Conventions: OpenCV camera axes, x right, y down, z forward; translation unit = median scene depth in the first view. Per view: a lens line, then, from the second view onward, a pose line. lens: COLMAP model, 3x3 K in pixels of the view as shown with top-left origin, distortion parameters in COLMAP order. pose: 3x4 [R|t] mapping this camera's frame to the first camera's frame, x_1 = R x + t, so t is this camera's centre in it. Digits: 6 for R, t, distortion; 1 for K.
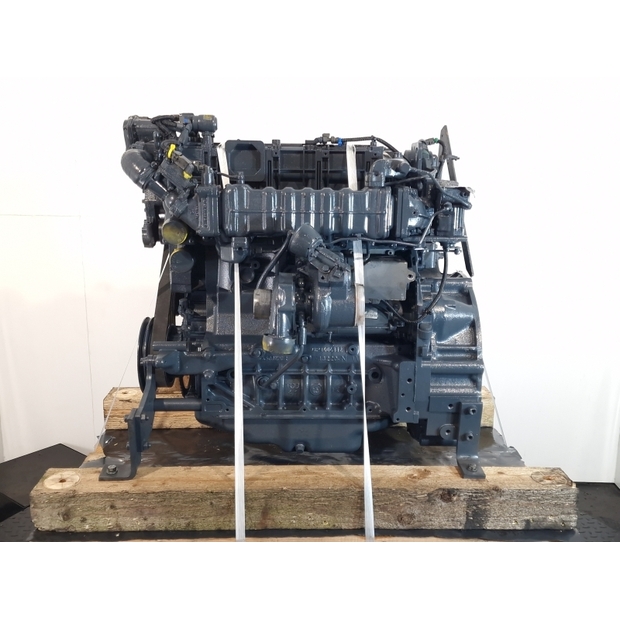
lens RADIAL K [[666.2, 0, 310.0], [0, 666.2, 310.0], [0, 0, 1]] dist [0.046542, -0.010055]
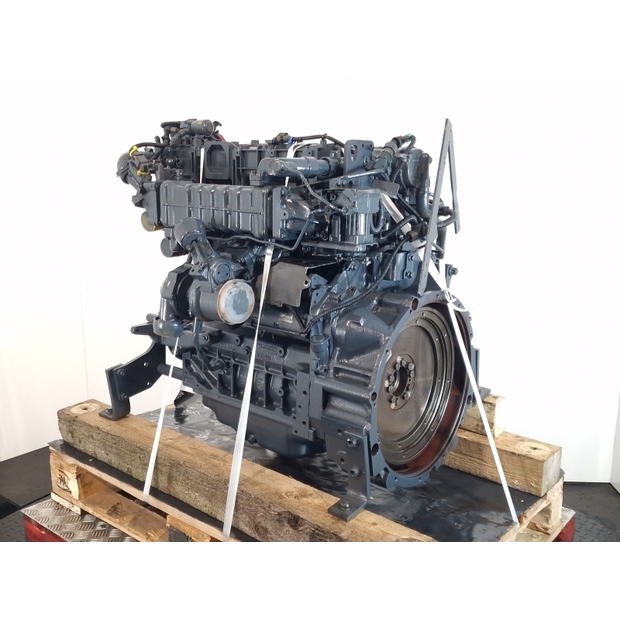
lens RADIAL K [[666.2, 0, 310.0], [0, 666.2, 310.0], [0, 0, 1]] dist [0.046542, -0.010055]
pose [[0.748245, 0.141467, -0.648163, 0.762744], [-0.145496, 0.988207, 0.047722, -0.057688], [0.647271, 0.058597, 0.760004, 0.290288]]
